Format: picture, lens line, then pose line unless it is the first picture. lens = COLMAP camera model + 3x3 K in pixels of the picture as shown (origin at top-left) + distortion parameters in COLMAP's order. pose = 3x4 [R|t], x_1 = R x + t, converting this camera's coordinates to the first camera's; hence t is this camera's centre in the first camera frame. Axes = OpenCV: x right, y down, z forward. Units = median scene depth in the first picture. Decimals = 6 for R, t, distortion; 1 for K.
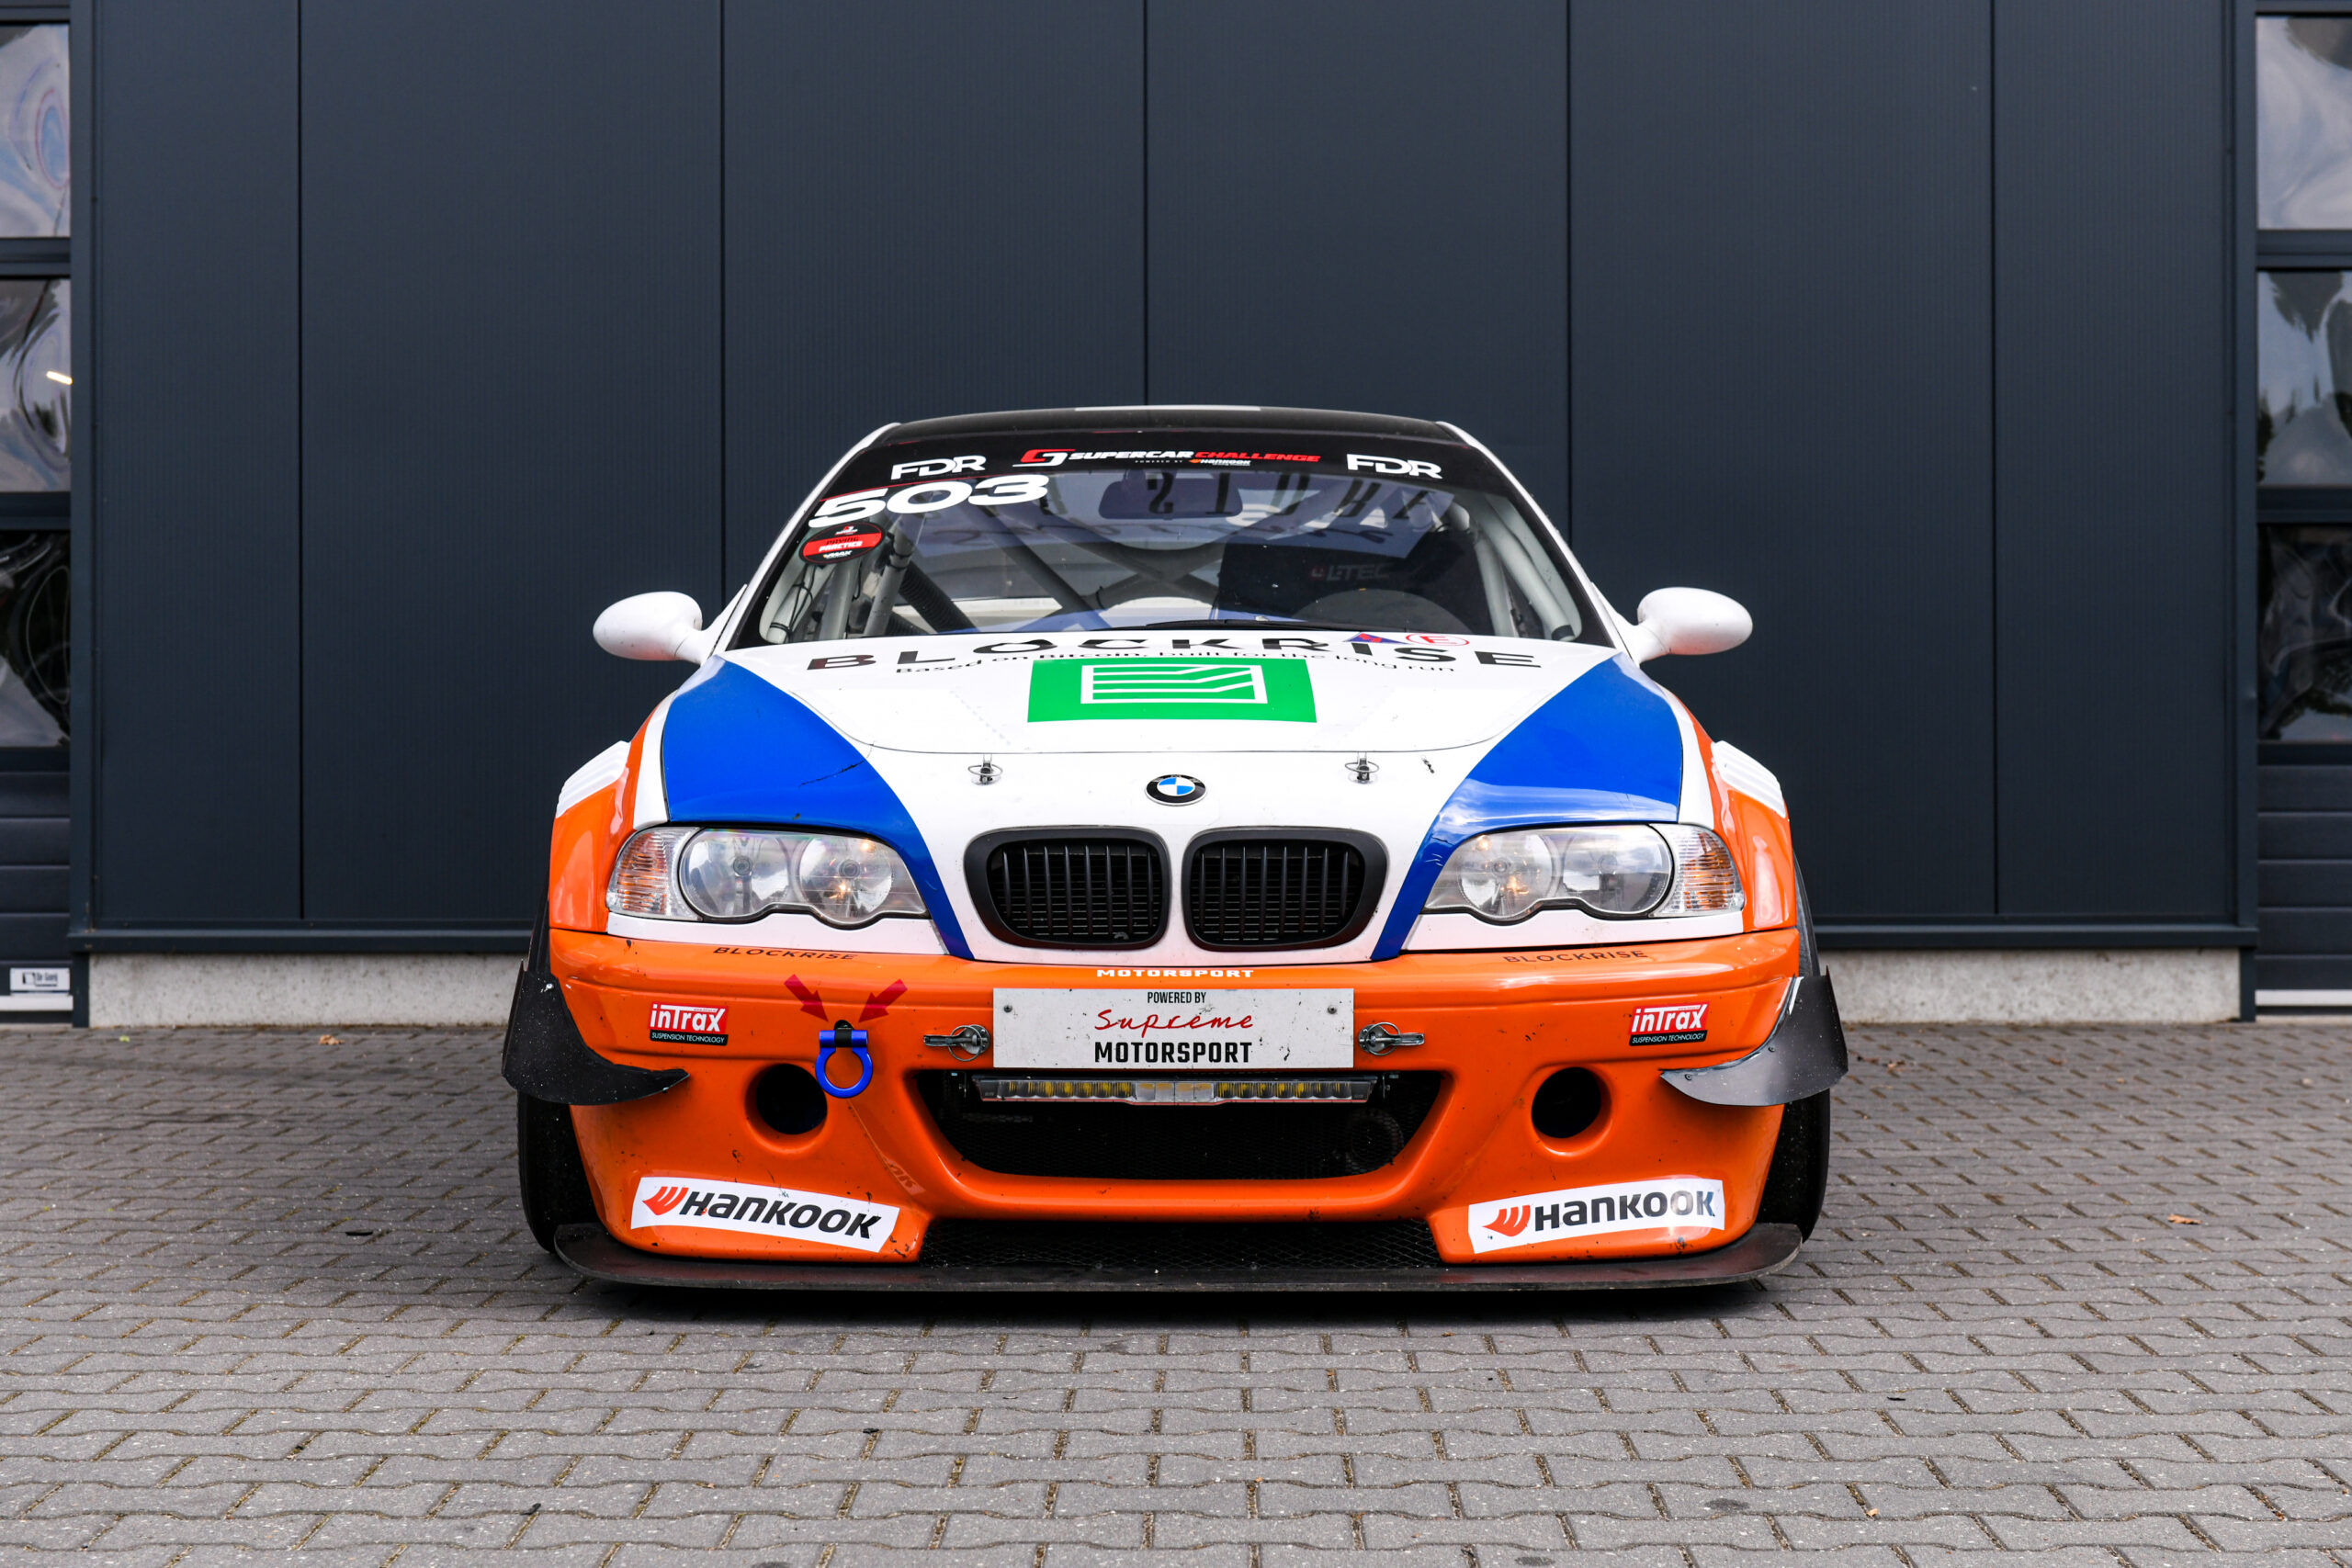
lens RADIAL K [[4224.1, 0, 1158.3], [0, 4224.1, 775.1], [0, 0, 1]] dist [0.006216, 0.000000]
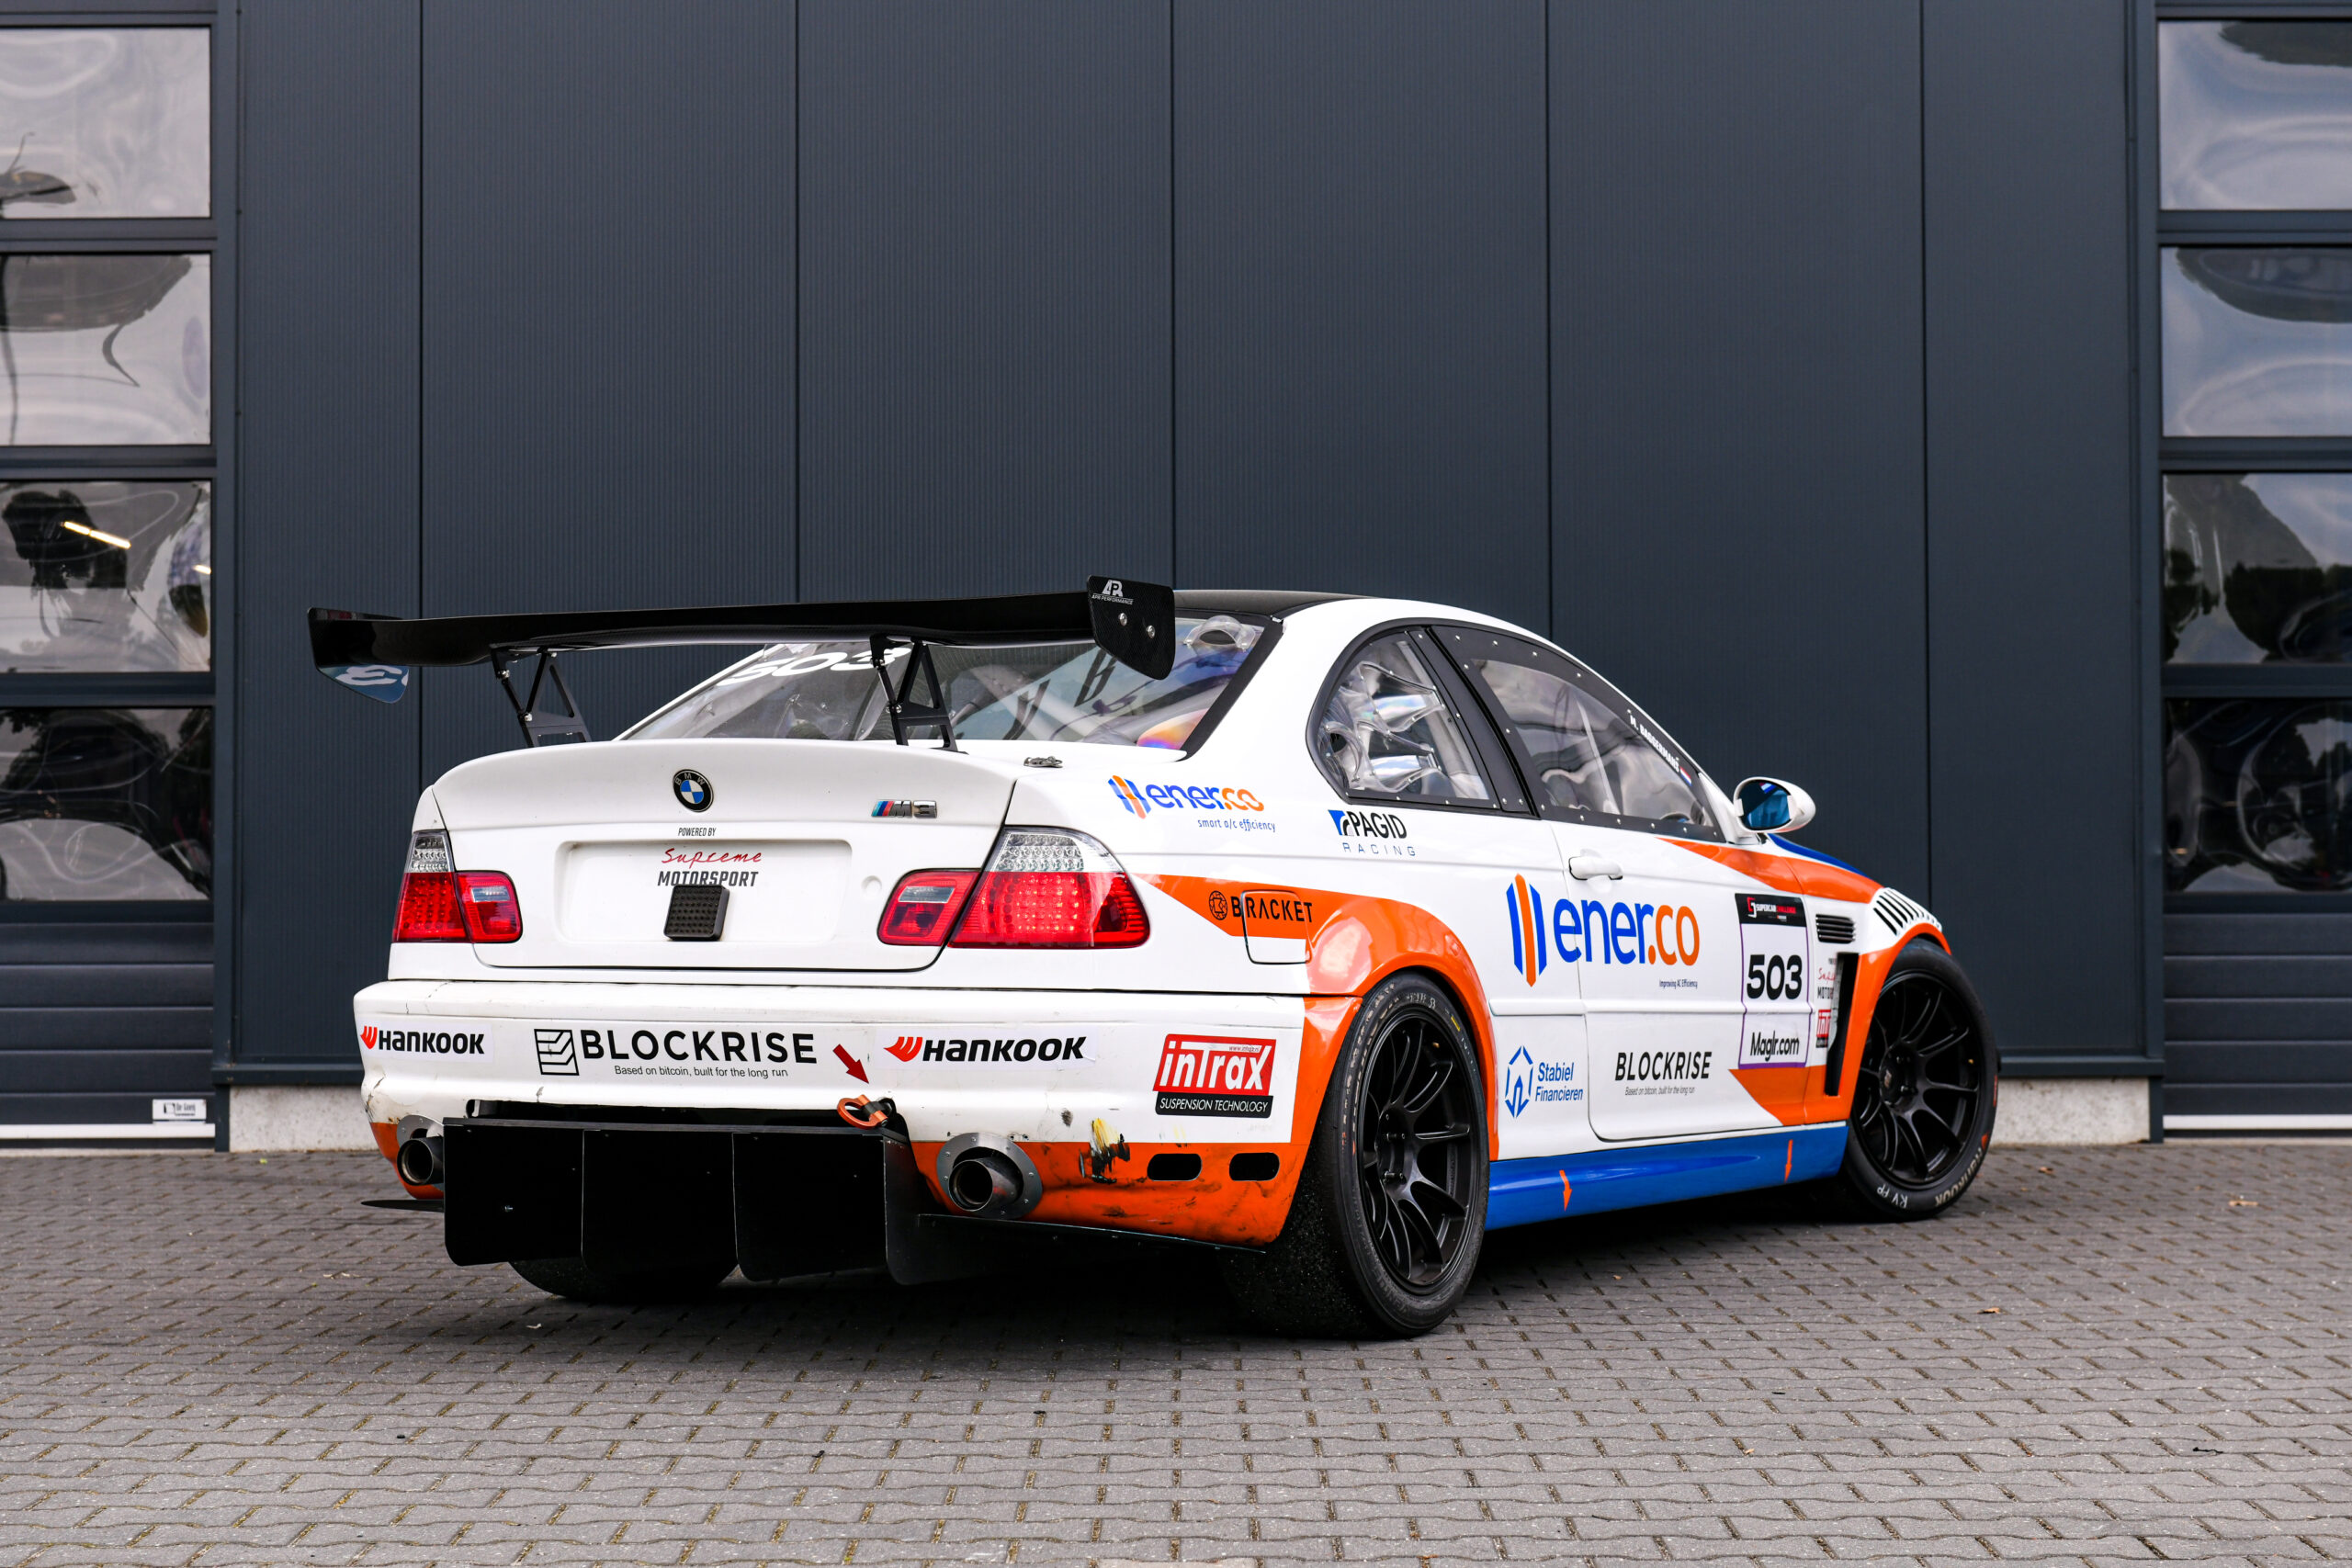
lens RADIAL K [[4747.9, 0, 1189.1], [0, 4747.9, 773.0], [0, 0, 1]] dist [0.093842, 0.000000]
pose [[0.999849, -0.000735, 0.017335, -0.040445], [0.001205, 0.999631, -0.027144, -0.011236], [-0.017309, 0.027161, 0.999481, -0.509933]]
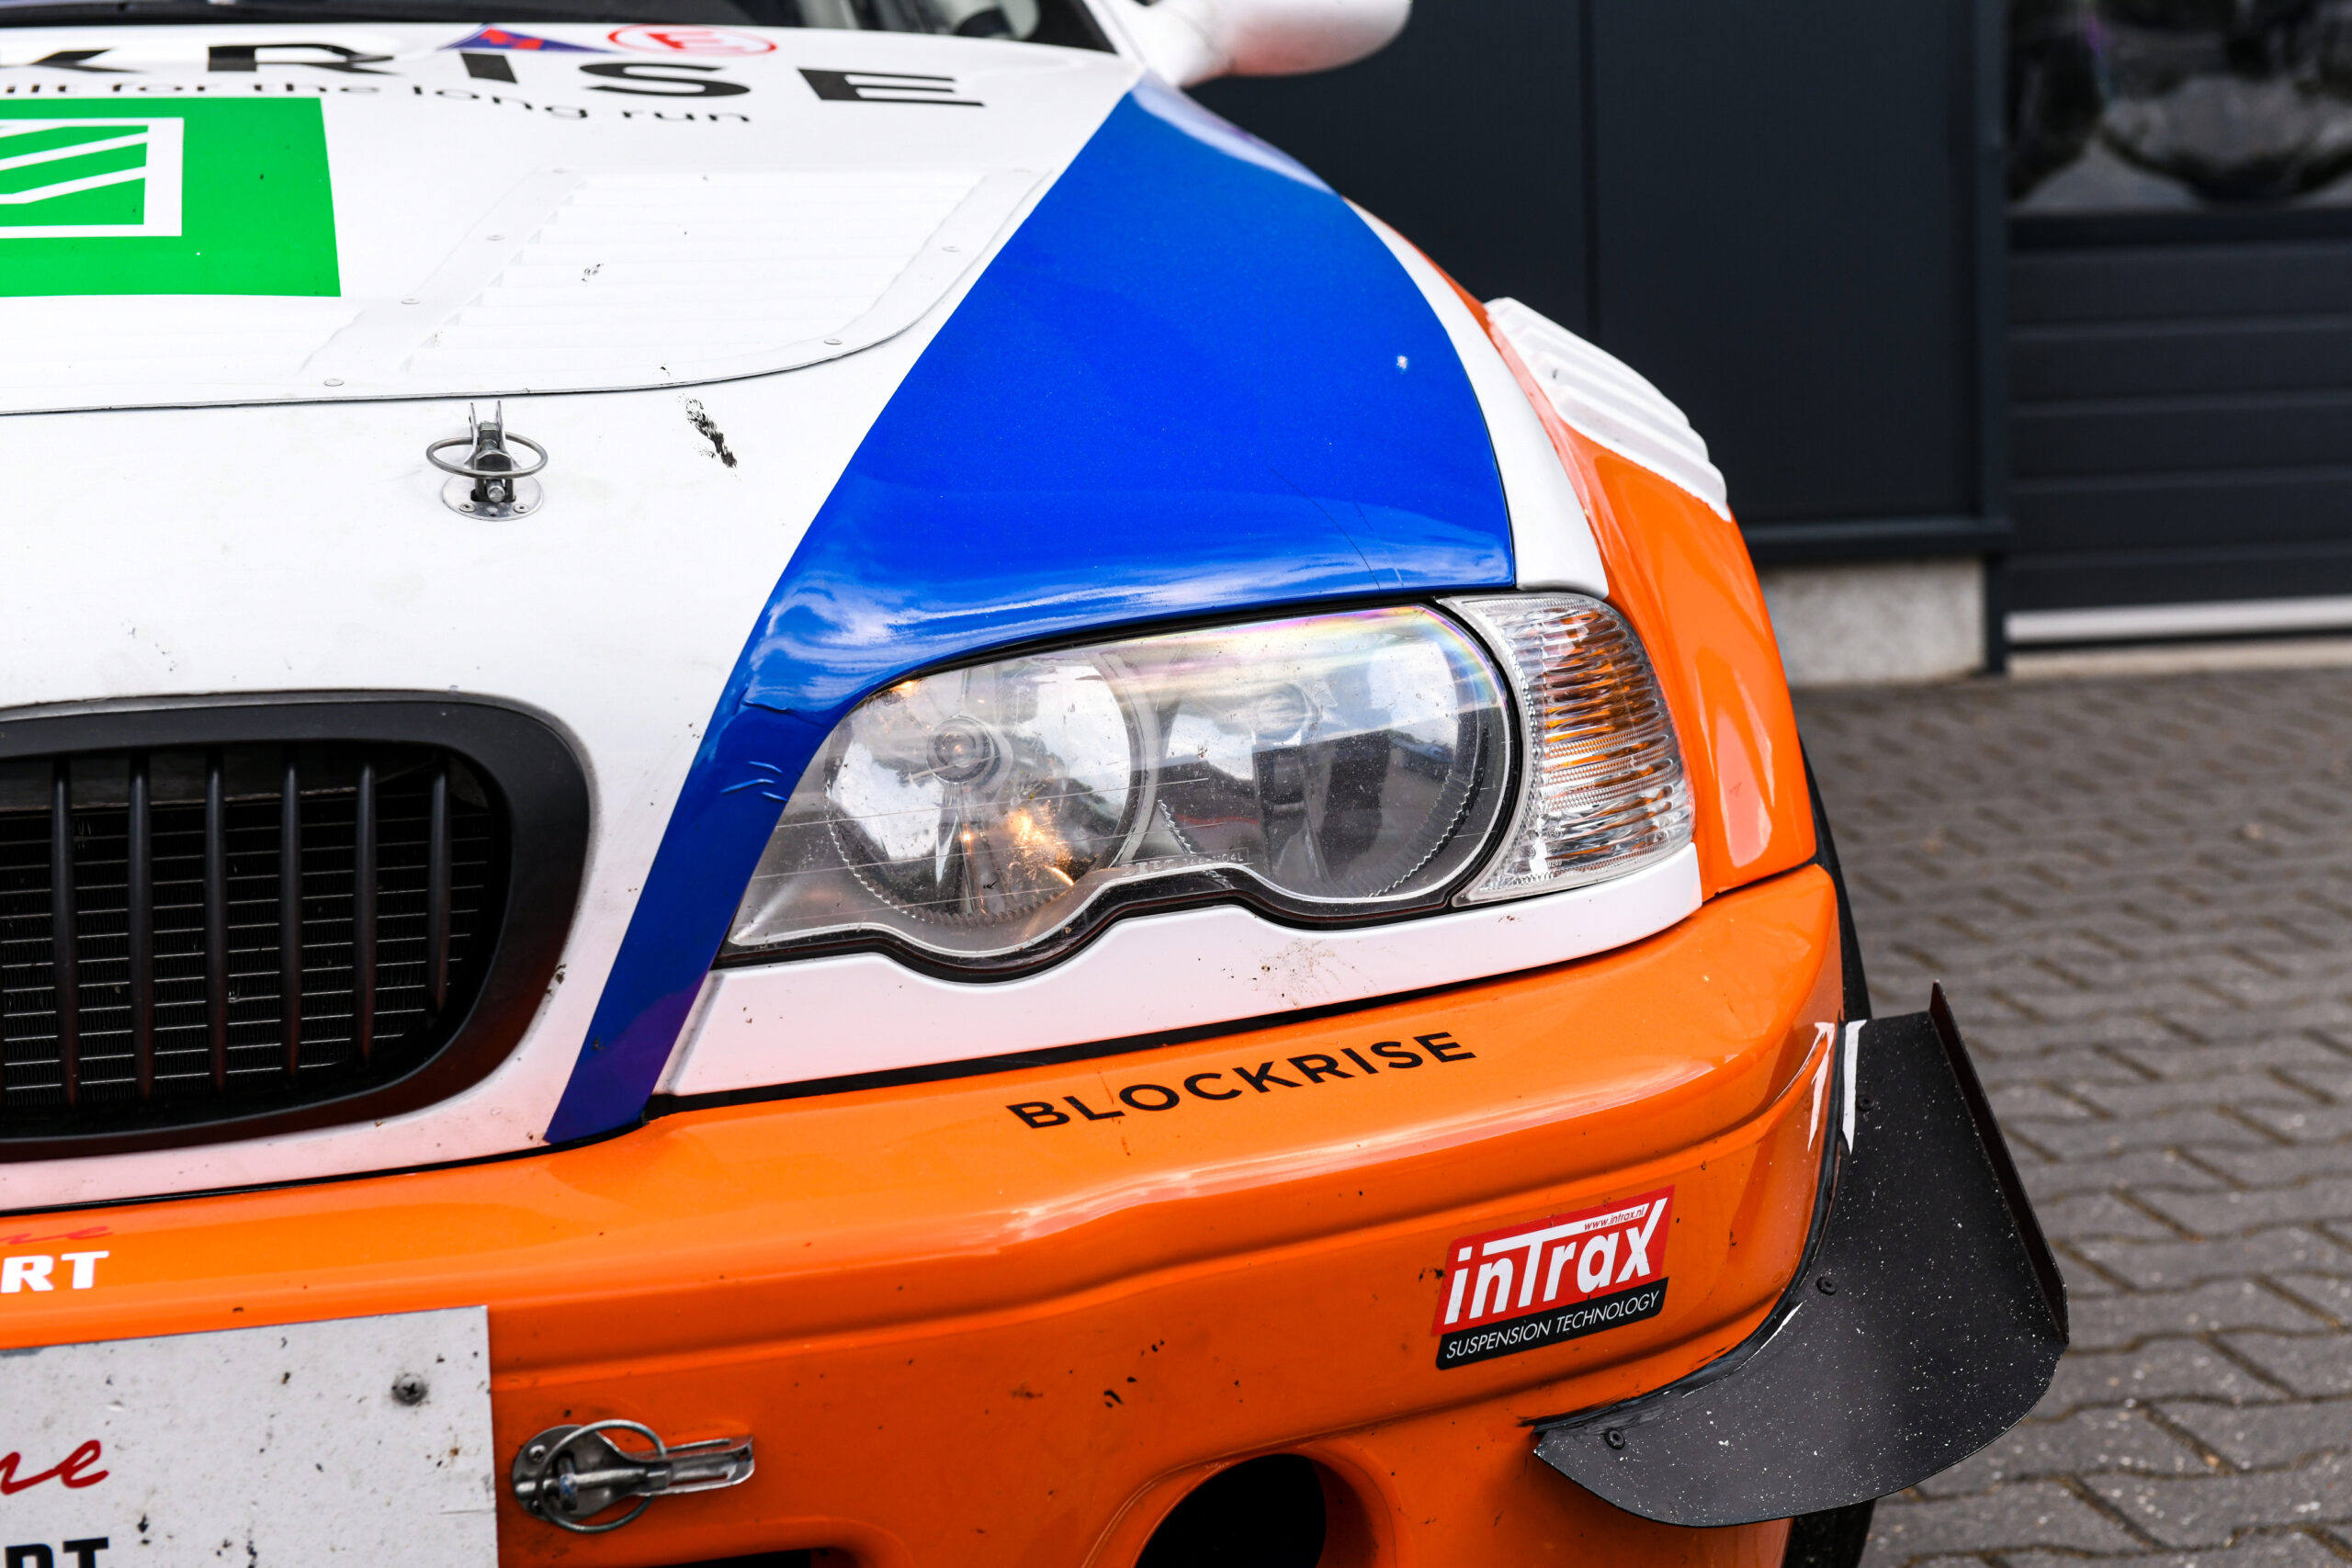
lens RADIAL K [[4747.9, 0, 1170.7], [0, 4747.9, 787.6], [0, 0, 1]] dist [0.093842, 0.000000]
pose [[0.983618, -0.051332, 0.172801, 0.036242], [0.031943, 0.993062, 0.113174, -0.014677], [-0.177412, -0.105800, 0.978433, 0.660858]]
